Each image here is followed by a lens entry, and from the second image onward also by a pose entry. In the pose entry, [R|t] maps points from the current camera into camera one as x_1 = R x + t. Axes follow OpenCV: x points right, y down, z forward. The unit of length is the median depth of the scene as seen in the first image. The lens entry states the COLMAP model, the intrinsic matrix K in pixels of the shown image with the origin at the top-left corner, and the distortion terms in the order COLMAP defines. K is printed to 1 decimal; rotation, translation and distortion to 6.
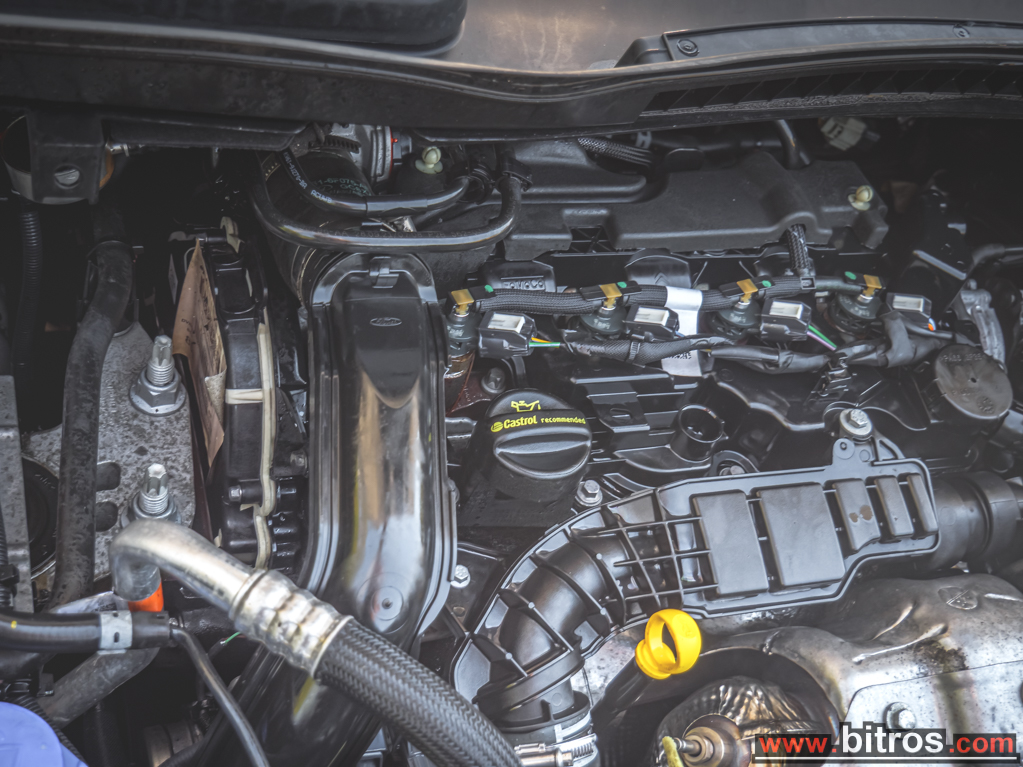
lens RADIAL K [[1368.3, 0, 508.9], [0, 1368.3, 387.8], [0, 0, 1]] dist [0.024948, 0.000000]
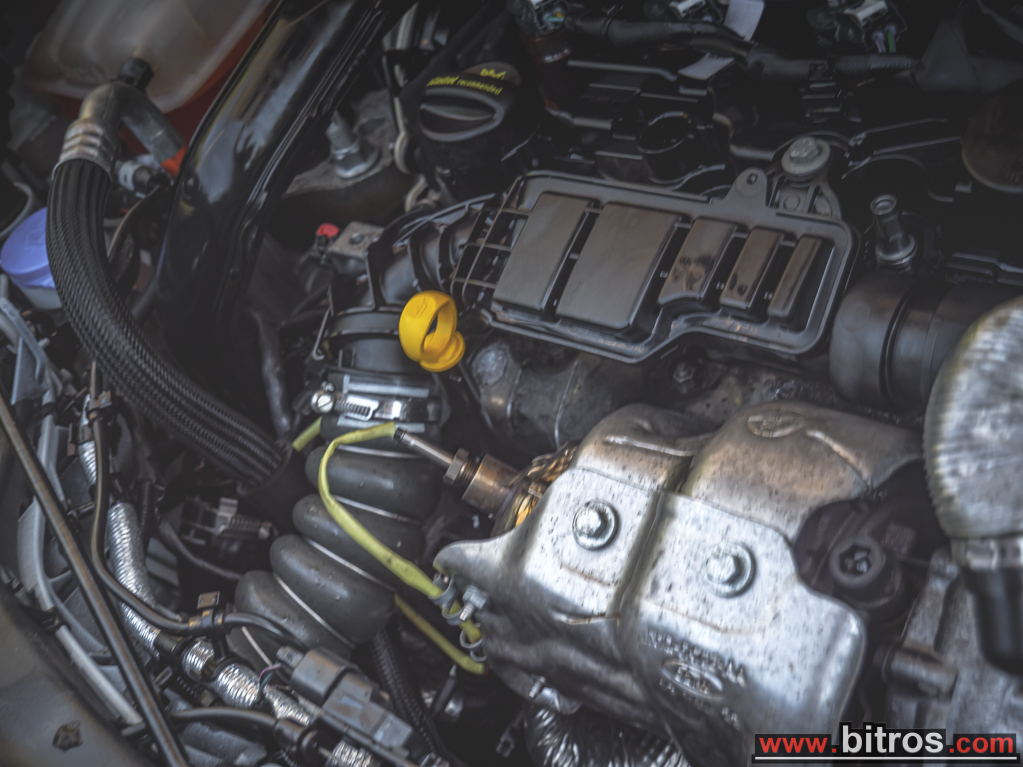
lens RADIAL K [[1368.3, 0, 508.9], [0, 1368.3, 385.6], [0, 0, 1]] dist [0.024948, 0.000000]
pose [[0.399023, 0.248137, -0.882728, 0.833334], [-0.216975, 0.960899, 0.172032, 0.049535], [0.890900, 0.122885, 0.437260, 0.579501]]
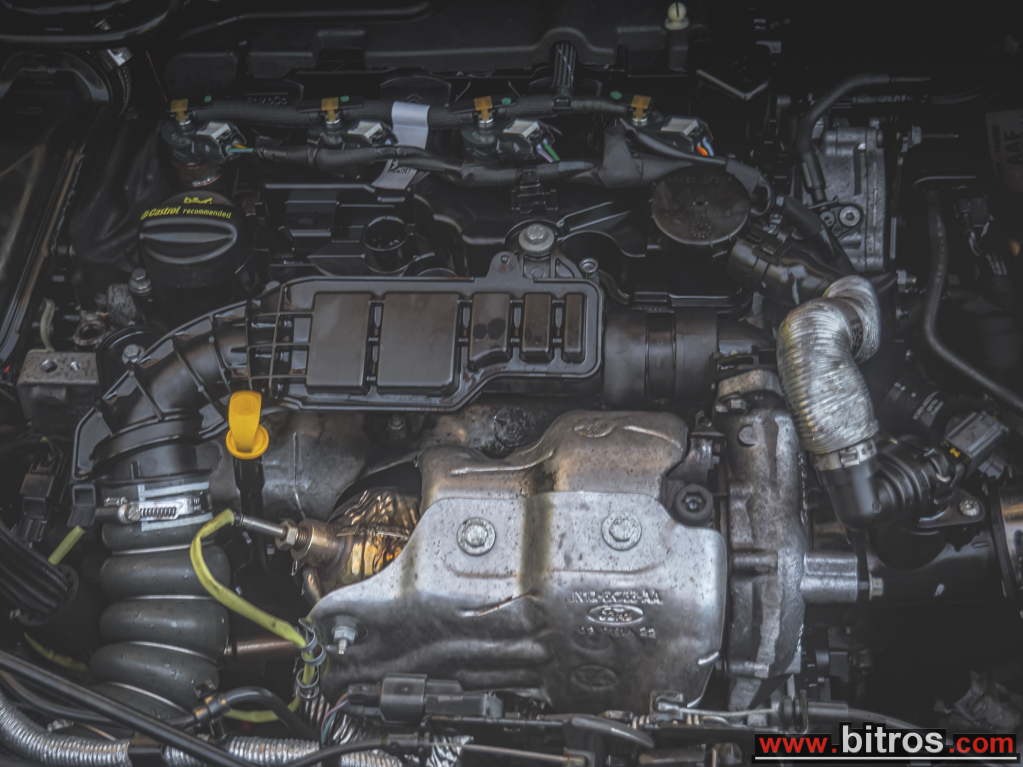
lens RADIAL K [[1368.3, 0, 513.9], [0, 1368.3, 379.0], [0, 0, 1]] dist [0.024948, 0.000000]
pose [[0.875900, 0.073359, -0.476883, 0.699255], [-0.068989, 0.997260, 0.026696, 0.098008], [0.477535, 0.009516, 0.878561, 0.159793]]
